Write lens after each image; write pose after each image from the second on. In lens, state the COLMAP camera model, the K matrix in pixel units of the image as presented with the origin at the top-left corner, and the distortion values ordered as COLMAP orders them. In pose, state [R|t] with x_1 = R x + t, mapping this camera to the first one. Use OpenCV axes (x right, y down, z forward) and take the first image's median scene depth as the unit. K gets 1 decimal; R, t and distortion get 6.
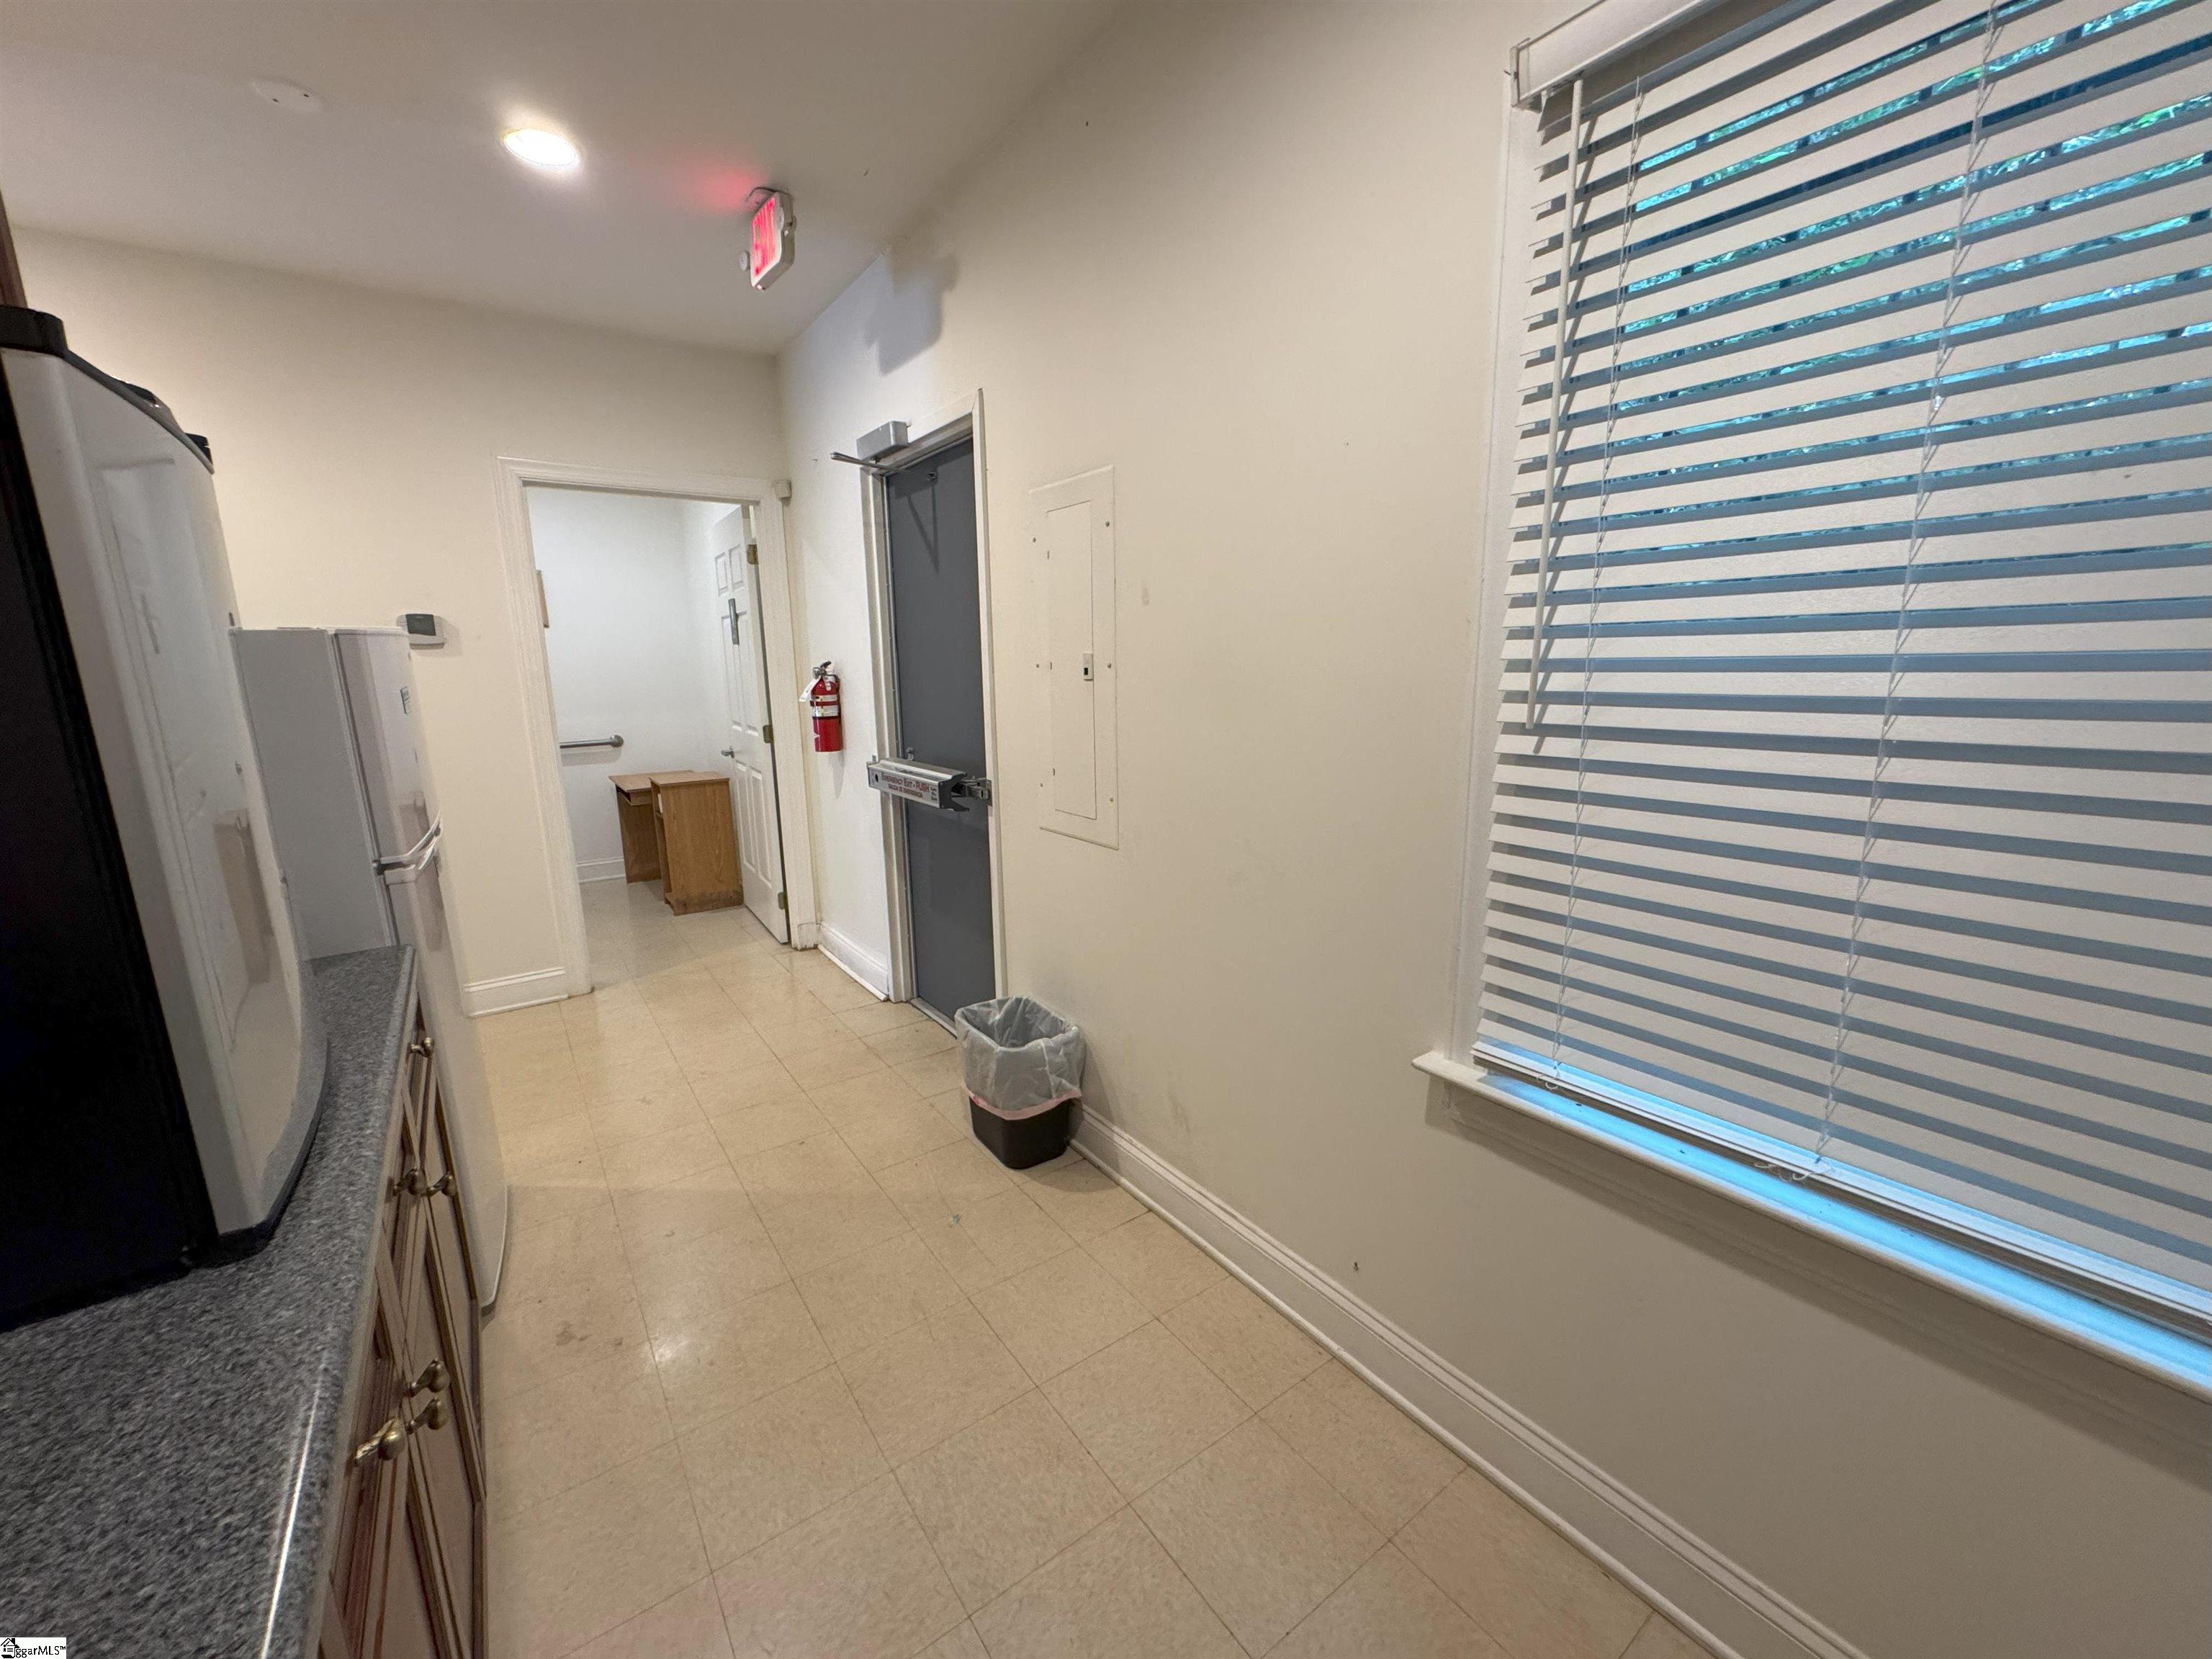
lens RADIAL K [[879.5, 0, 1106.0], [0, 879.5, 829.5], [0, 0, 1]] dist [-0.001160, -0.000162]
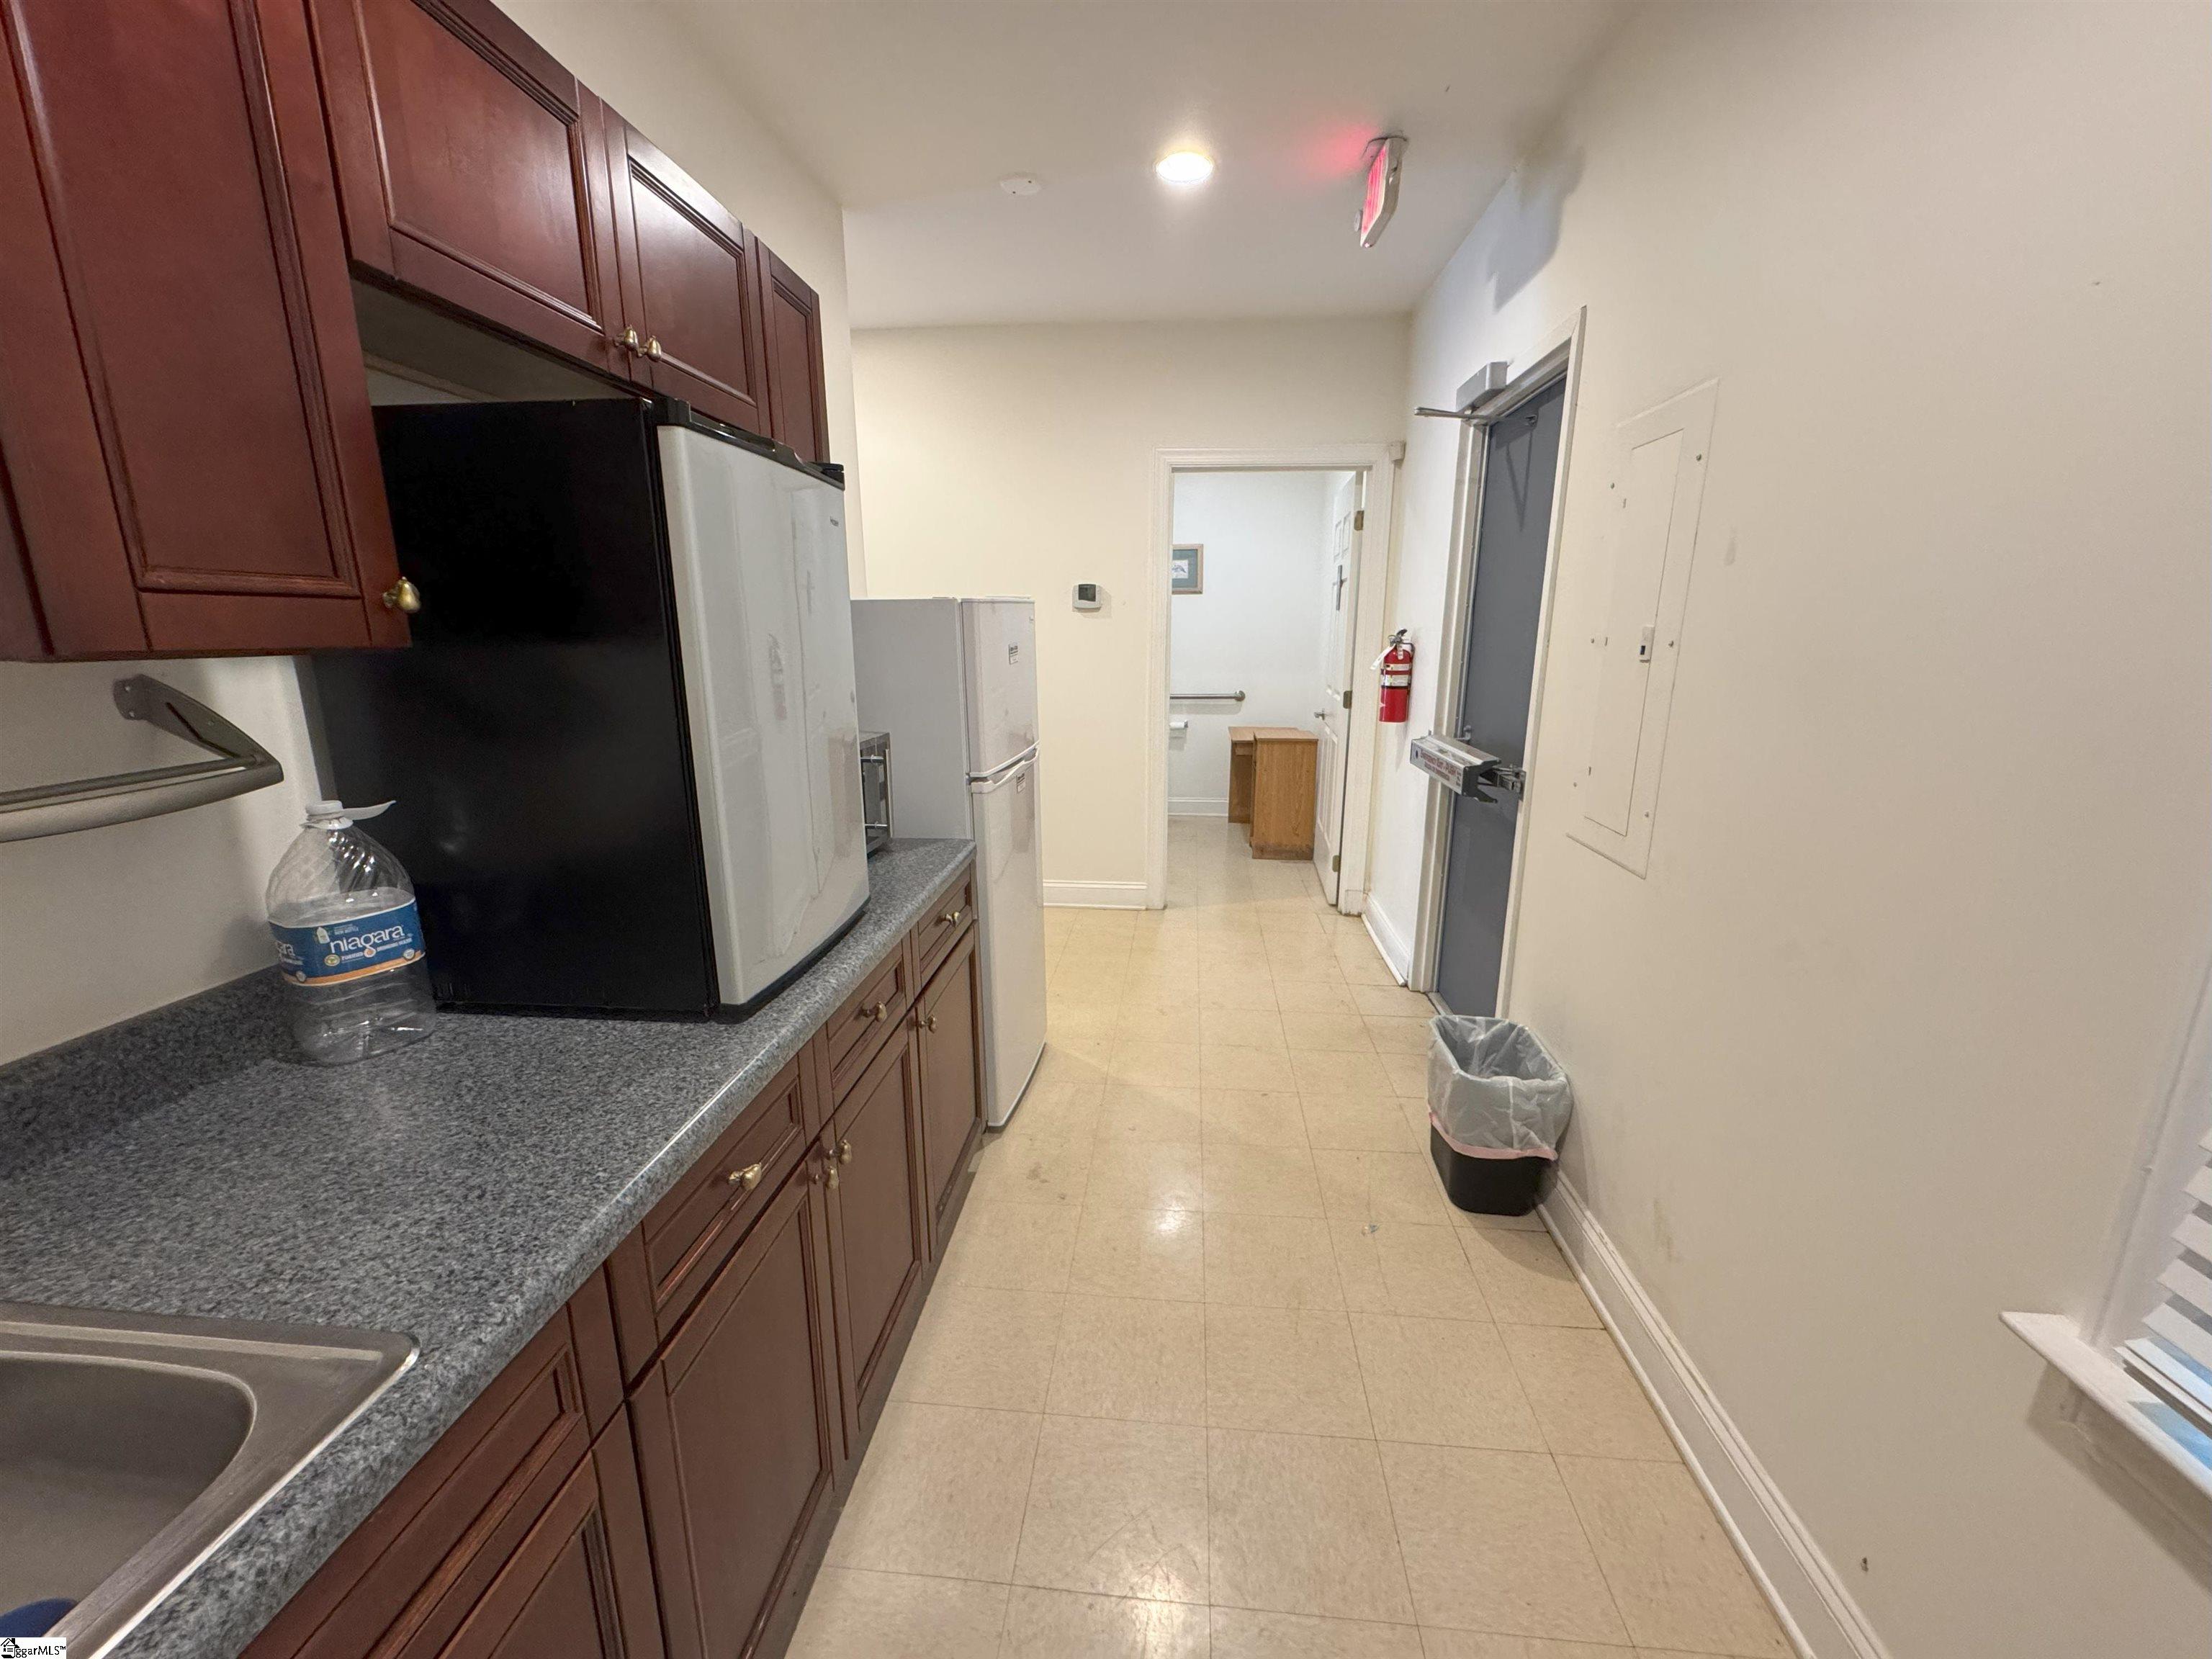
lens RADIAL K [[879.8, 0, 1106.0], [0, 879.8, 829.5], [0, 0, 1]] dist [0.000147, 0.000684]
pose [[0.756603, 0.166027, -0.632445, 0.111754], [-0.141852, 0.985869, 0.089107, -0.017911], [0.638302, 0.022295, 0.769463, 0.067328]]
